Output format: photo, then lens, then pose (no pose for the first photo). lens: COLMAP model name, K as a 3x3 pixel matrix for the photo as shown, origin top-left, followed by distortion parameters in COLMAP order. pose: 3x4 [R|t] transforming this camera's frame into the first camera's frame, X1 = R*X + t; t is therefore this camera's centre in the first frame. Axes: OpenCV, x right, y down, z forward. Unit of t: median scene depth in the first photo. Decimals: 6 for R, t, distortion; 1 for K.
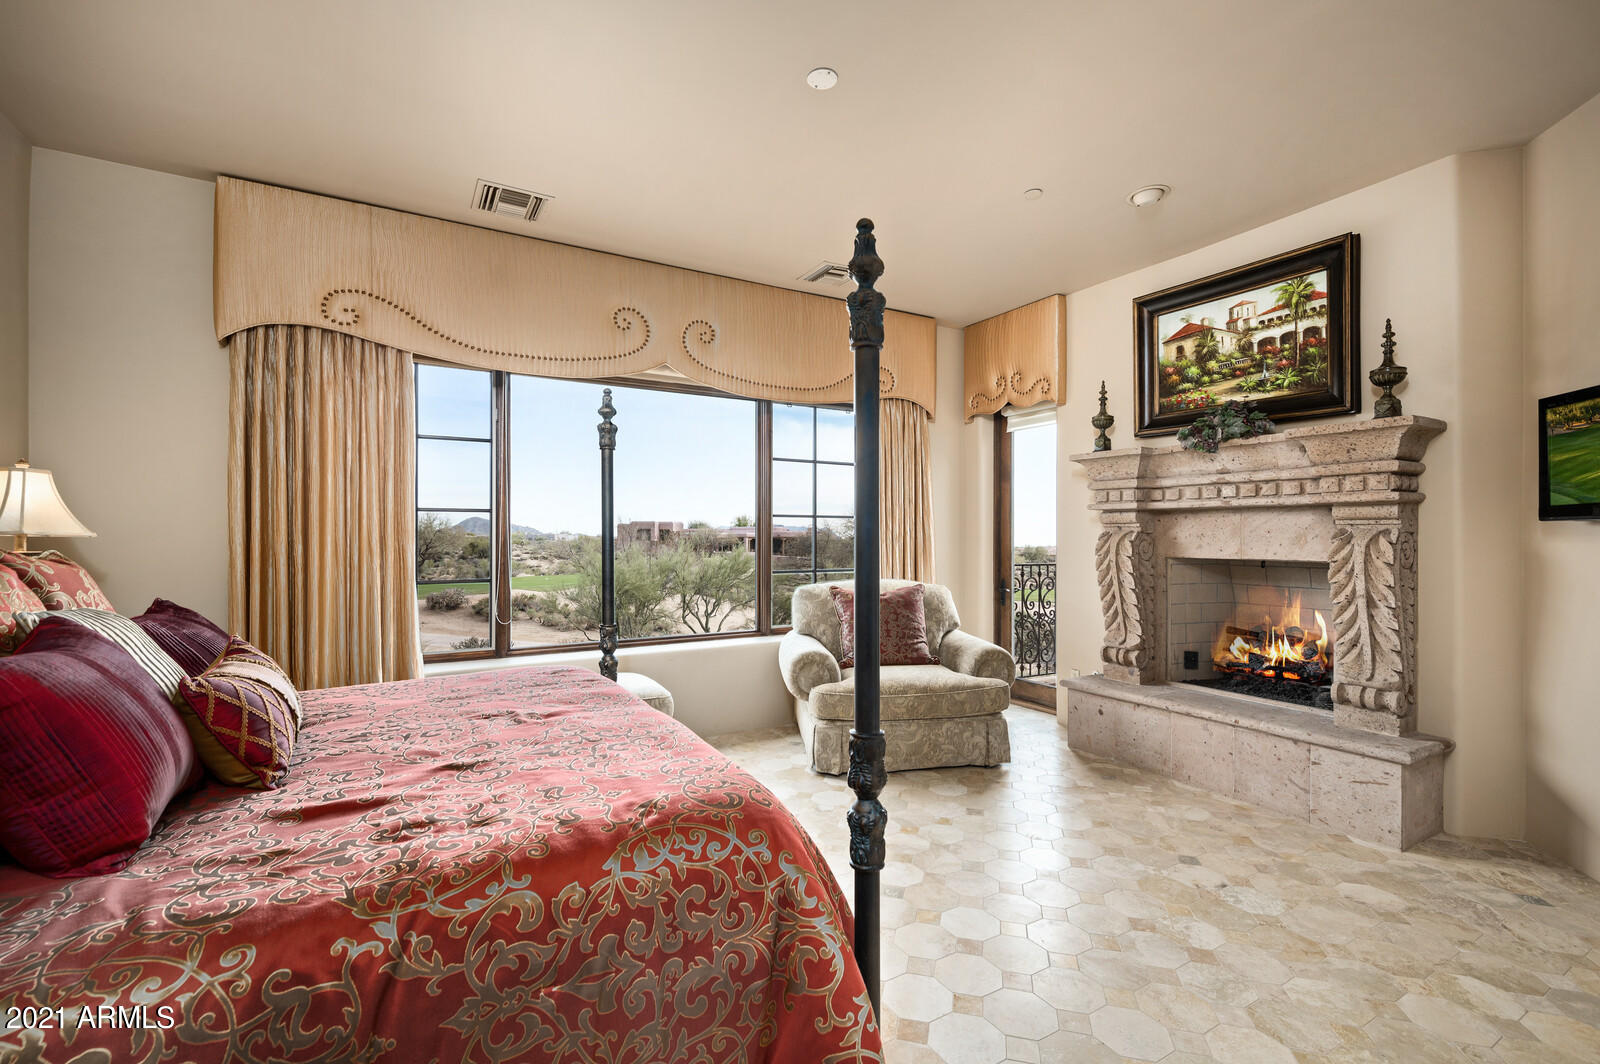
lens RADIAL K [[682.3, 0, 801.2], [0, 682.3, 529.6], [0, 0, 1]] dist [0.005014, -0.000282]
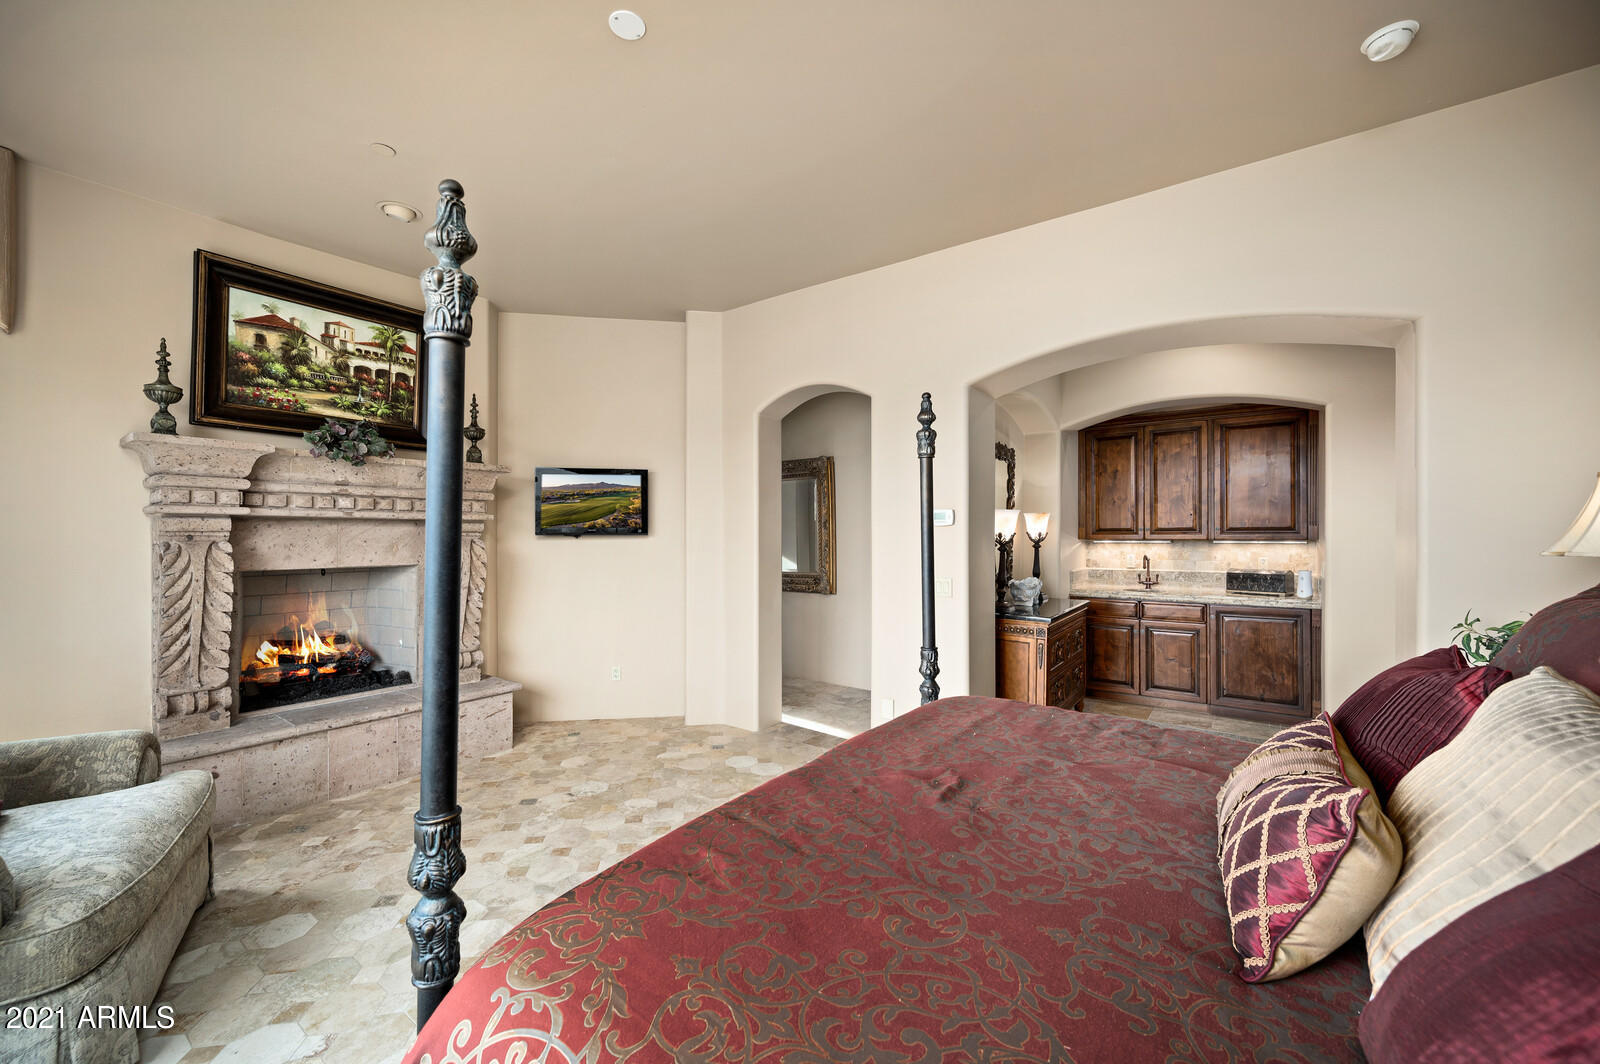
lens RADIAL K [[618.3, 0, 800.7], [0, 618.3, 528.9], [0, 0, 1]] dist [-0.002048, 0.000262]
pose [[-0.383366, 0.006613, 0.923573, -0.504314], [-0.008661, 0.999905, -0.010754, -0.012192], [-0.923556, -0.012121, -0.383272, 0.712271]]
